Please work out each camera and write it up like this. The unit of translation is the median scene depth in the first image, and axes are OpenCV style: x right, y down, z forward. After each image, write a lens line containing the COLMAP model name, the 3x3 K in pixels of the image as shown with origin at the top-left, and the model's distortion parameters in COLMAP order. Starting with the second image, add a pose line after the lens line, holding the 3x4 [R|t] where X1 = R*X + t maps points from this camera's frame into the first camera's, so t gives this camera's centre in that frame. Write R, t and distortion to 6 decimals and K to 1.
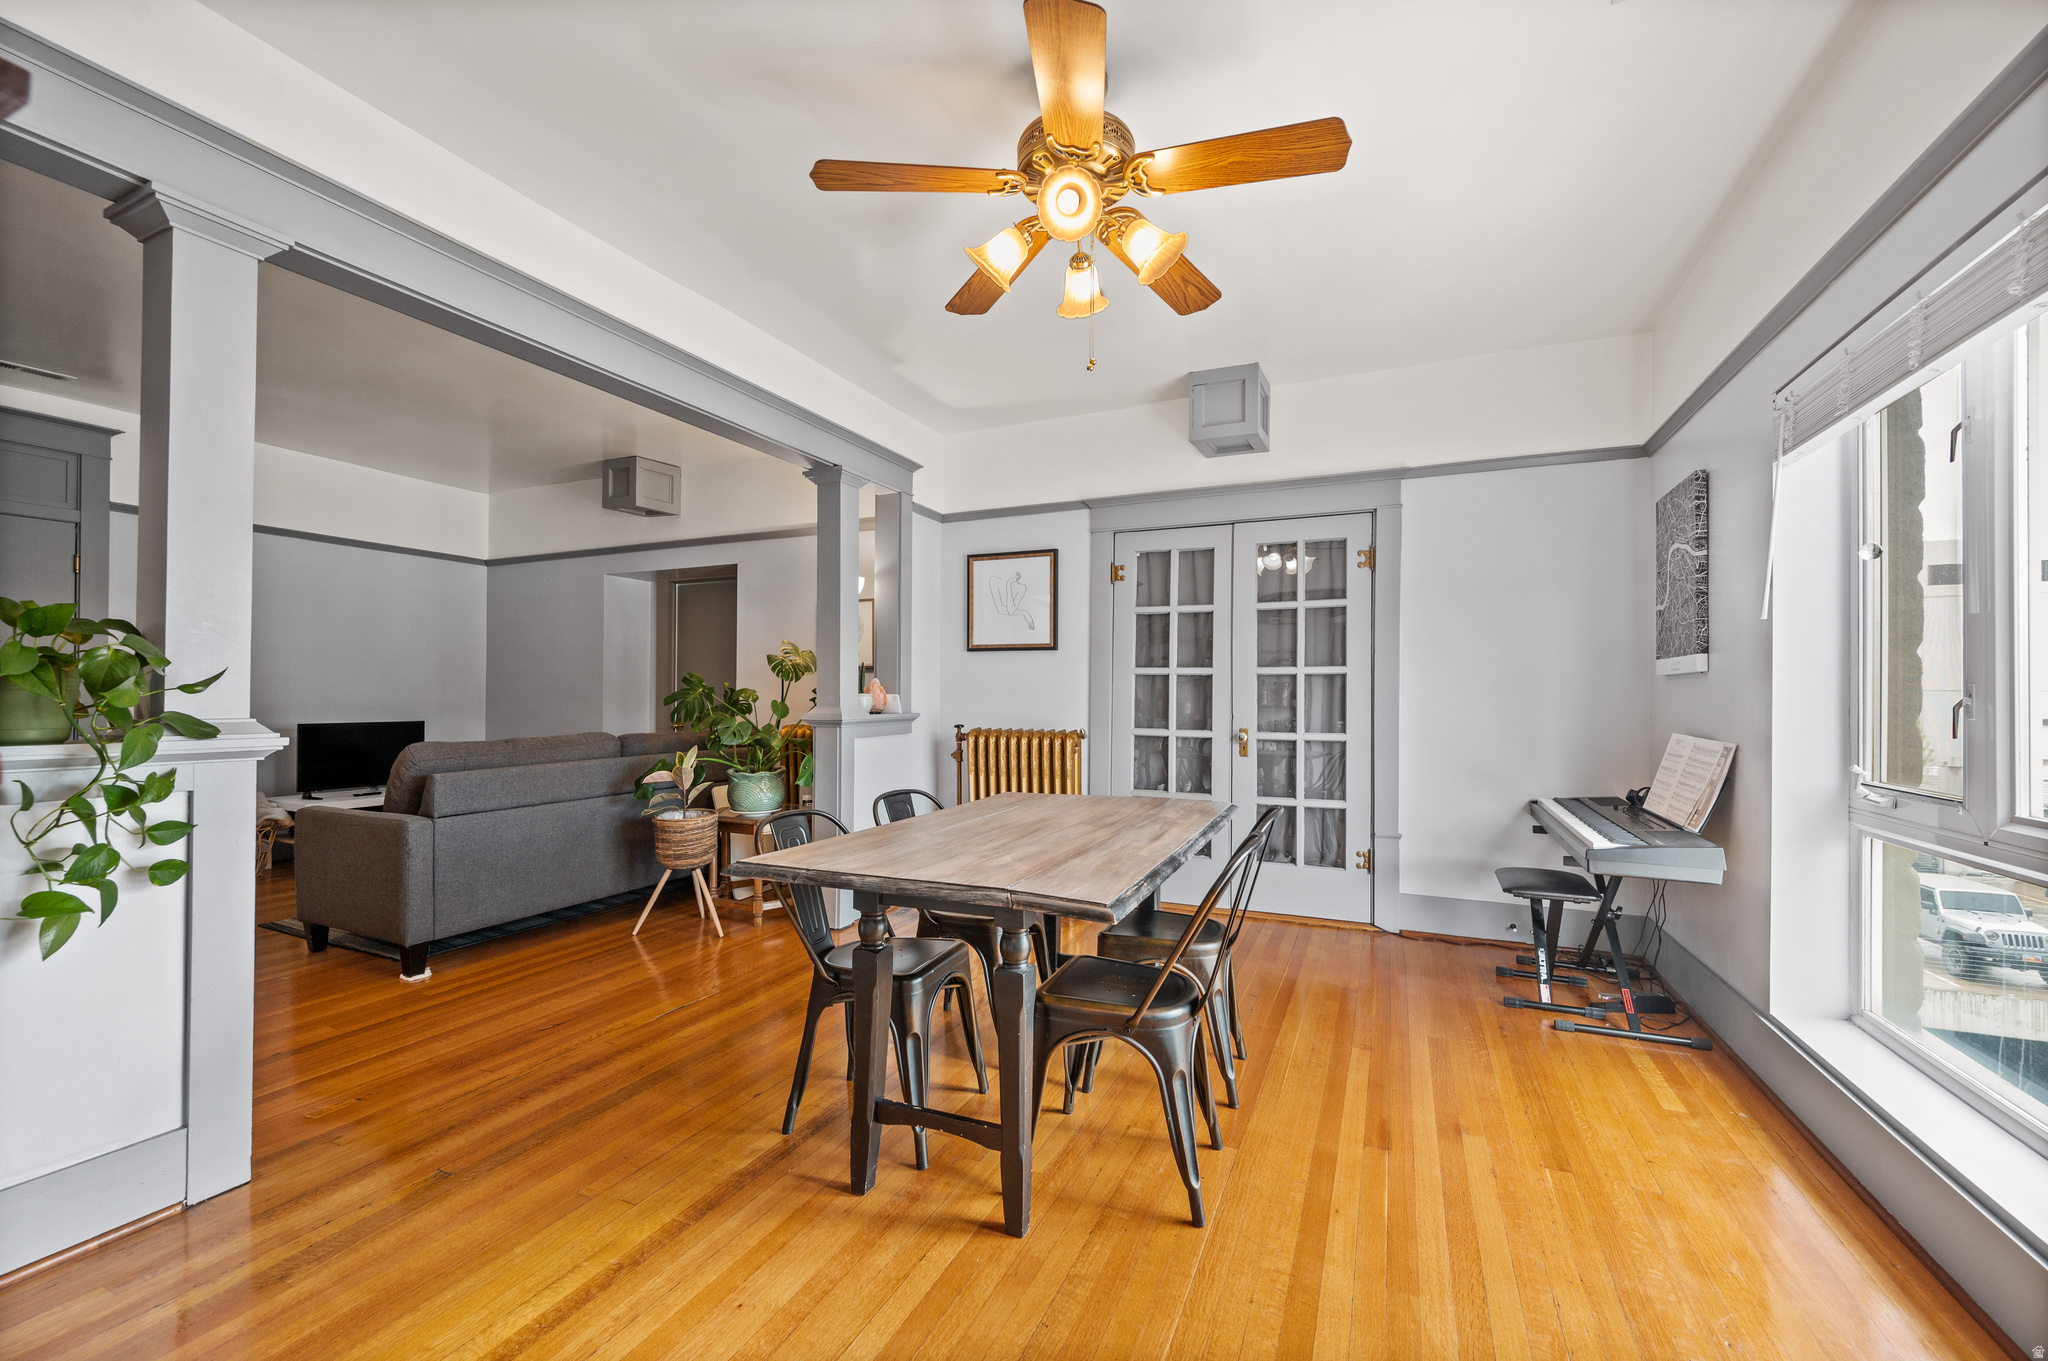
lens RADIAL K [[816.6, 0, 1025.6], [0, 816.6, 691.3], [0, 0, 1]] dist [-0.000113, -0.000055]
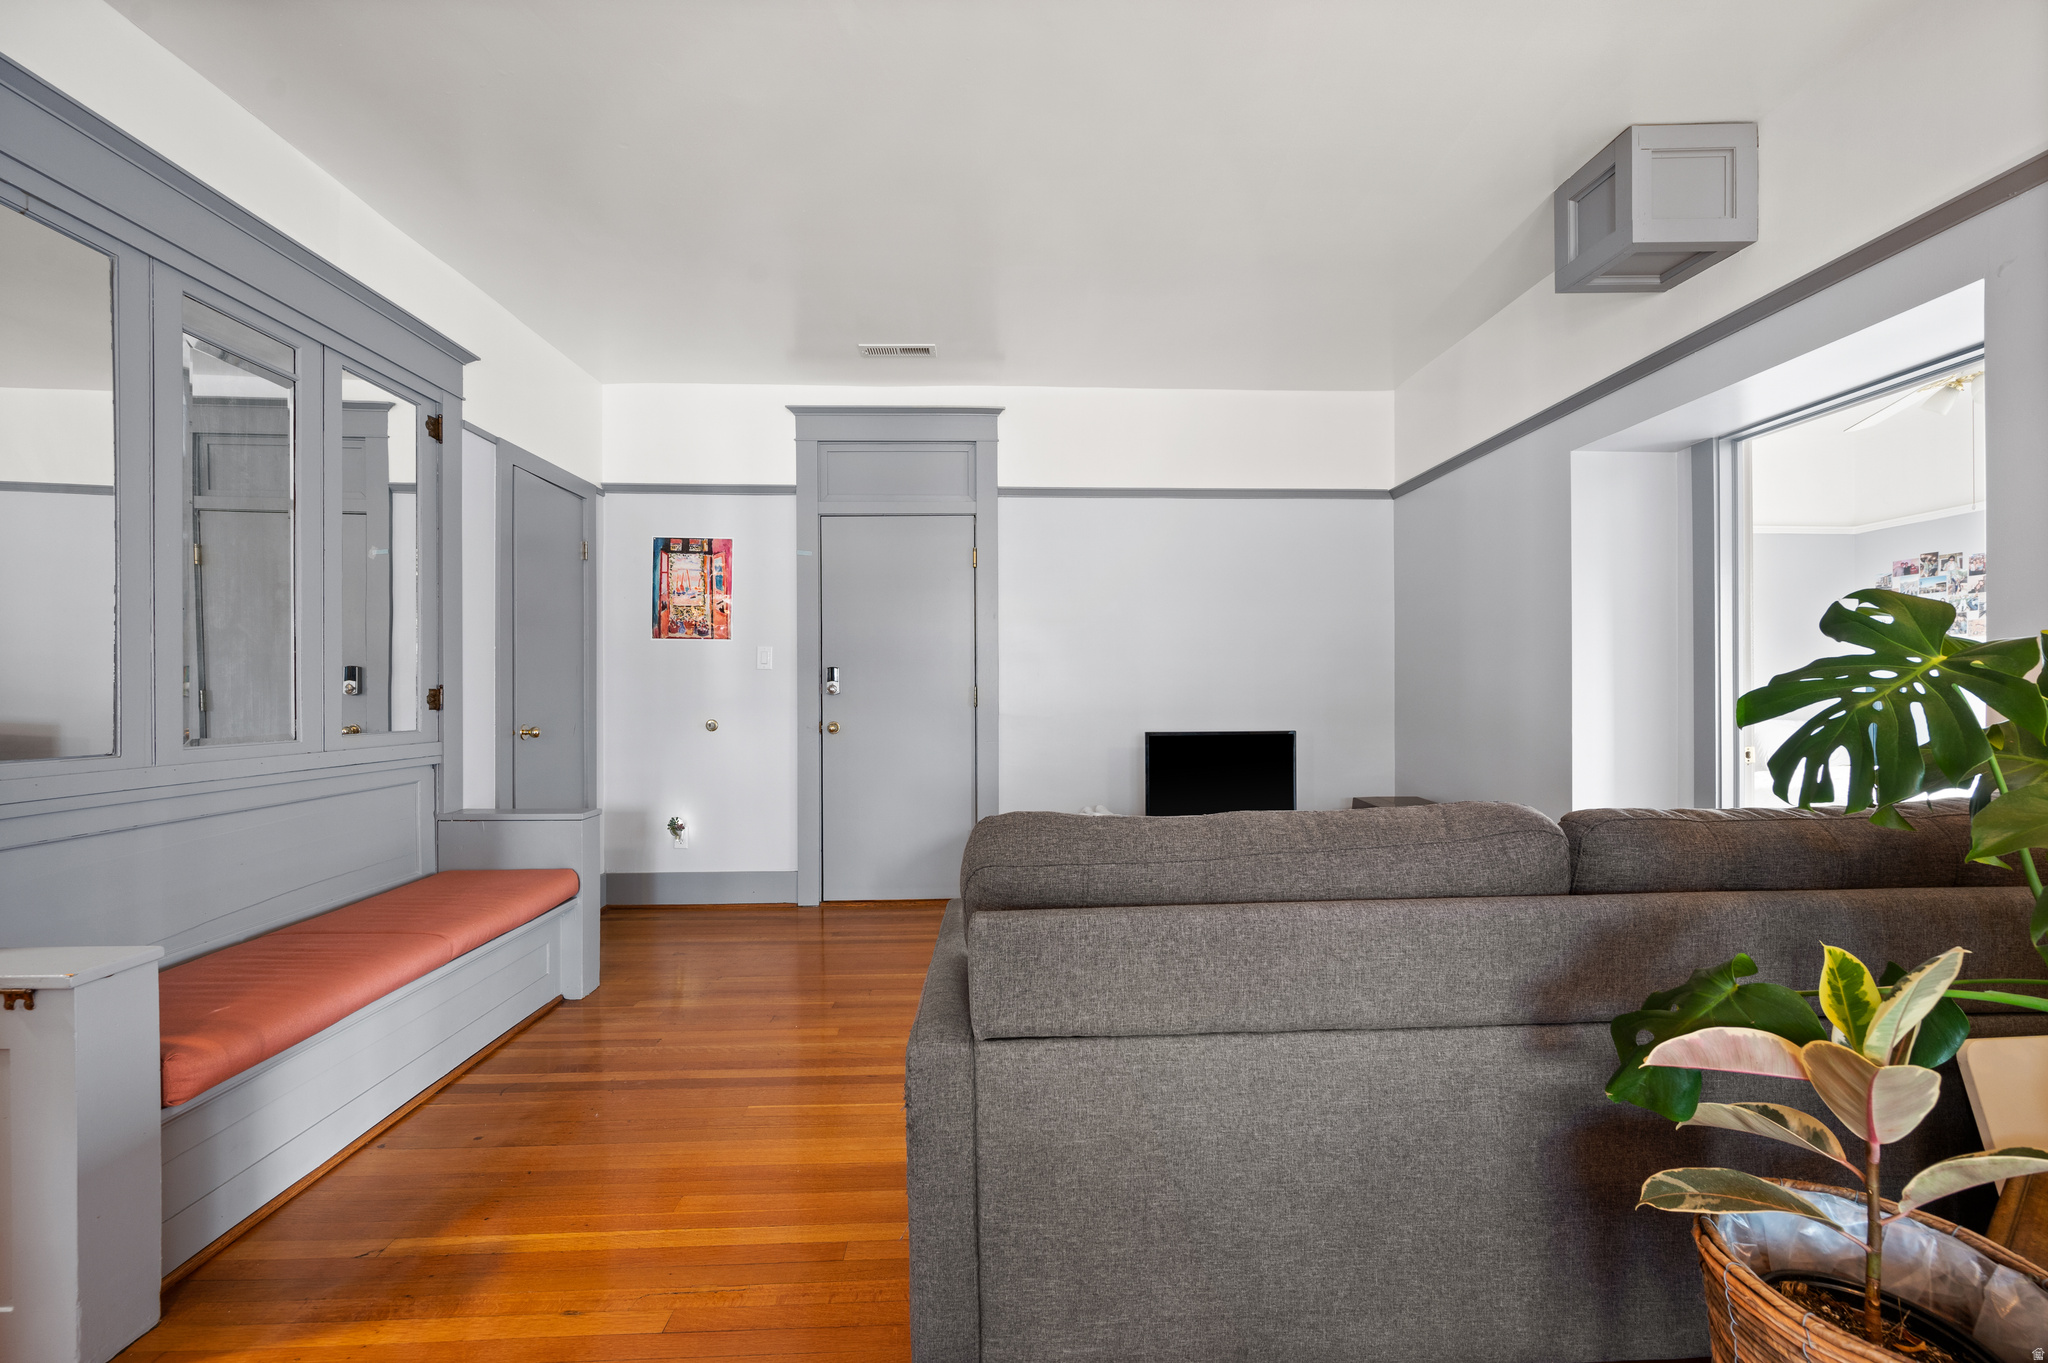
lens RADIAL K [[816.6, 0, 1025.6], [0, 816.6, 692.3], [0, 0, 1]] dist [-0.000113, -0.000055]
pose [[0.449129, -0.005869, -0.893448, -0.327044], [0.015107, 0.999885, 0.001026, 0.002153], [0.893339, -0.013958, 0.449166, 0.712629]]
